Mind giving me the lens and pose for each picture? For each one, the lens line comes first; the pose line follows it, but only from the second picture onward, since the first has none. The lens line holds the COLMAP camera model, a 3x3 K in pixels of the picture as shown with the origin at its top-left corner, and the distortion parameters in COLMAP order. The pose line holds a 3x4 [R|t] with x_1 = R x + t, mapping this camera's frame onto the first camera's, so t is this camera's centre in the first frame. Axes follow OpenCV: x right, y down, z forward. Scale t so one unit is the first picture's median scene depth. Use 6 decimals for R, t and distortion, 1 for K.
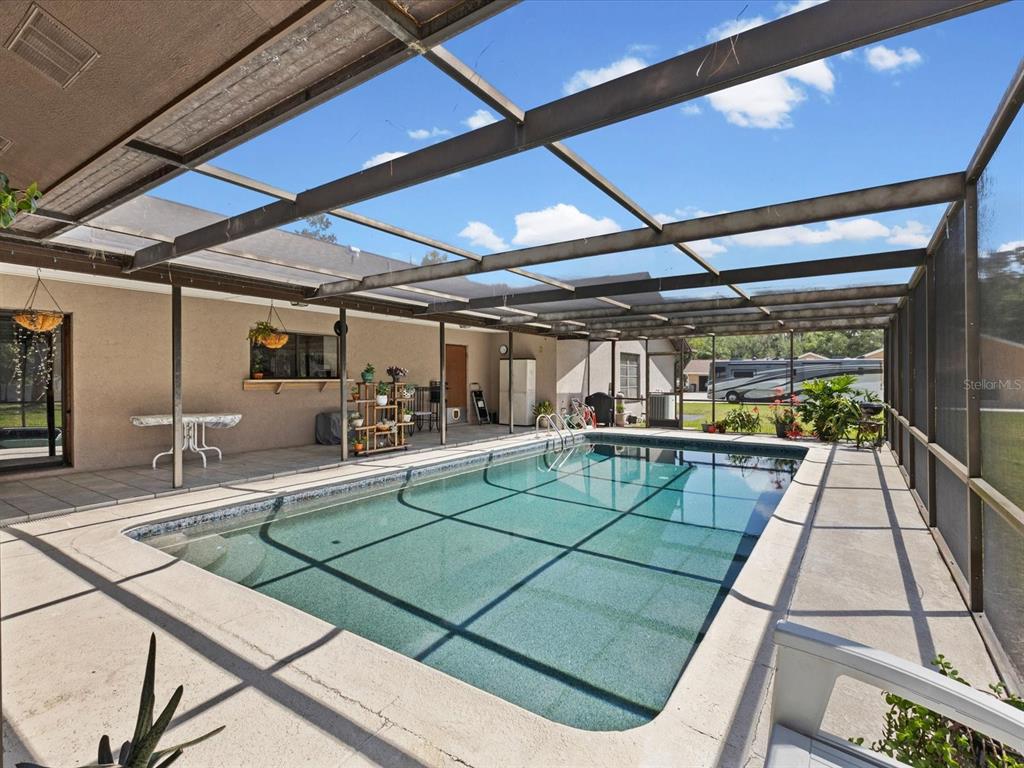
lens RADIAL K [[500.2, 0, 508.7], [0, 500.2, 376.5], [0, 0, 1]] dist [0.010885, 0.000030]
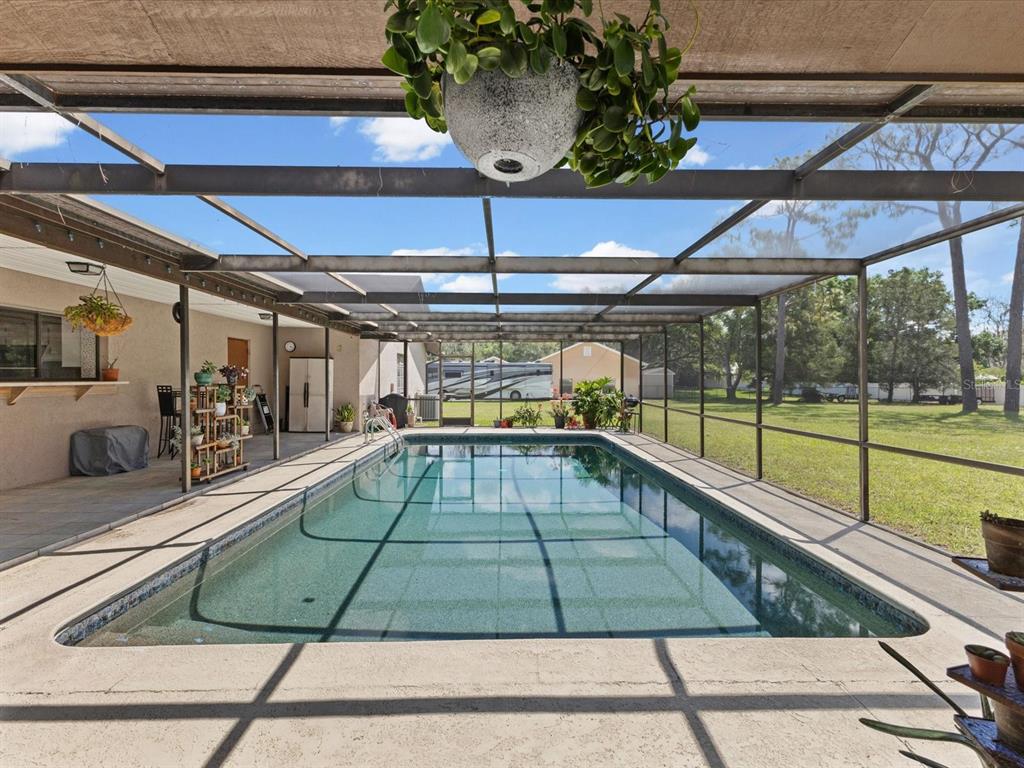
lens RADIAL K [[500.2, 0, 510.3], [0, 500.2, 384.5], [0, 0, 1]] dist [0.010885, 0.000030]
pose [[0.814627, -0.005603, 0.579958, -0.312695], [-0.004133, 0.999872, 0.015465, -0.003611], [-0.579970, -0.014996, 0.814500, 0.102041]]
